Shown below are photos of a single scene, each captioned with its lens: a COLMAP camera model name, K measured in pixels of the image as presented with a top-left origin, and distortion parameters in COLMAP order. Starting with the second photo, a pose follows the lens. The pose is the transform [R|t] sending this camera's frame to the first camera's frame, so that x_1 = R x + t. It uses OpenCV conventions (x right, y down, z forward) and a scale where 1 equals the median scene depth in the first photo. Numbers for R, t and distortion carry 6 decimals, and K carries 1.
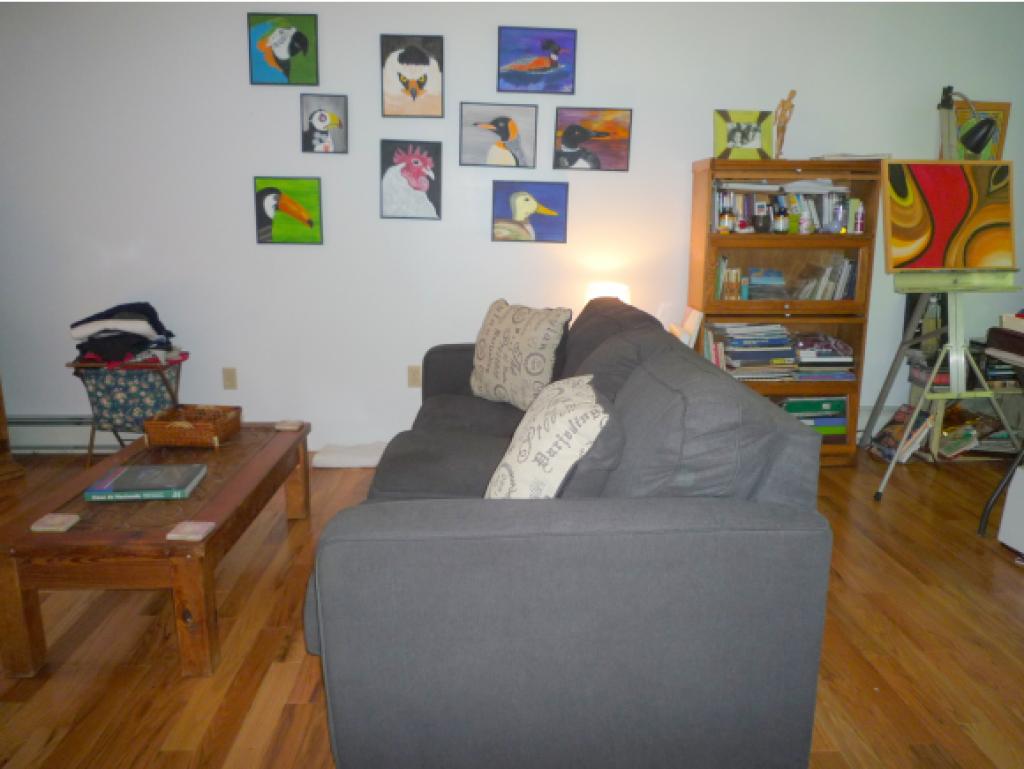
lens RADIAL K [[762.5, 0, 510.4], [0, 762.5, 382.4], [0, 0, 1]] dist [-0.005871, -0.034566]
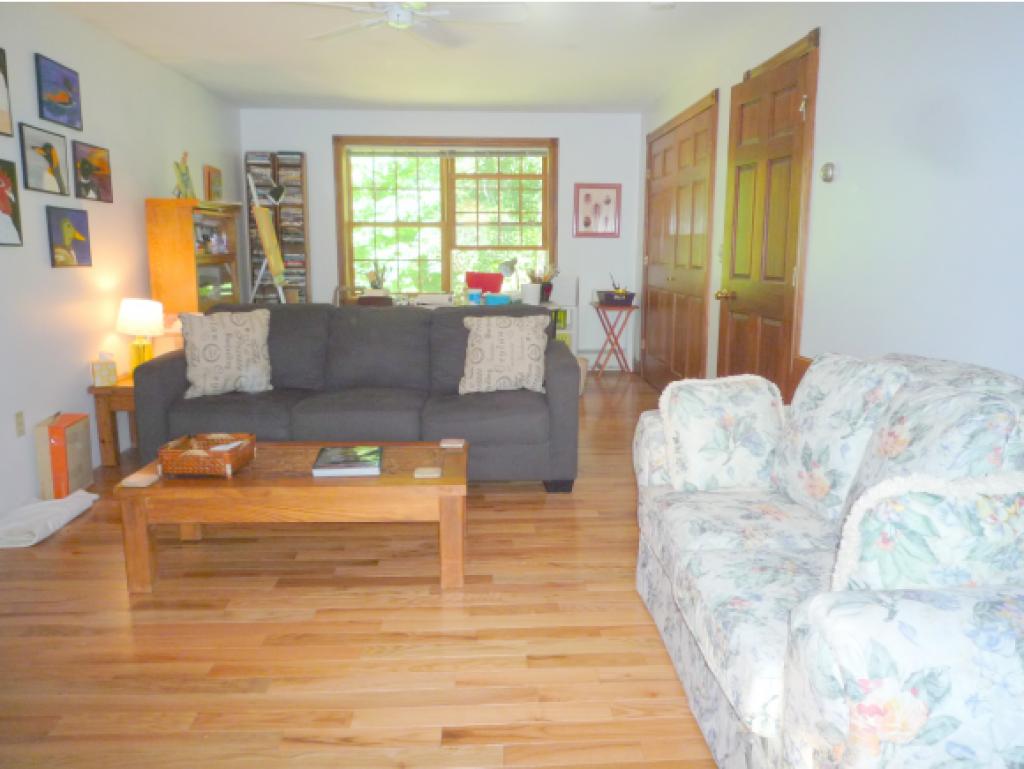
lens RADIAL K [[762.5, 0, 509.2], [0, 762.5, 388.8], [0, 0, 1]] dist [-0.005871, -0.034566]
pose [[-0.018710, -0.190675, 0.981475, -1.136134], [0.211671, 0.958640, 0.190274, -0.108703], [-0.977162, 0.211310, 0.022424, 0.491516]]
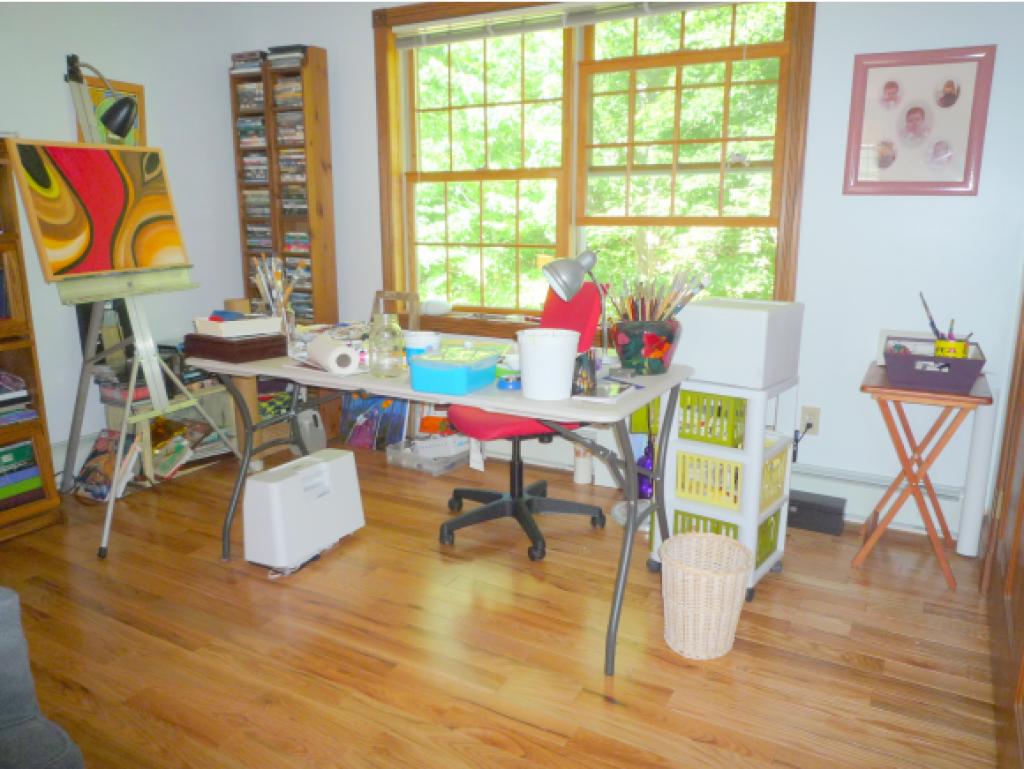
lens RADIAL K [[762.5, 0, 516.4], [0, 762.5, 379.3], [0, 0, 1]] dist [-0.005871, -0.034566]
pose [[0.524818, -0.189414, 0.829872, 0.069453], [0.185611, 0.976933, 0.105598, -0.033488], [-0.830731, 0.098614, 0.547870, 0.150368]]
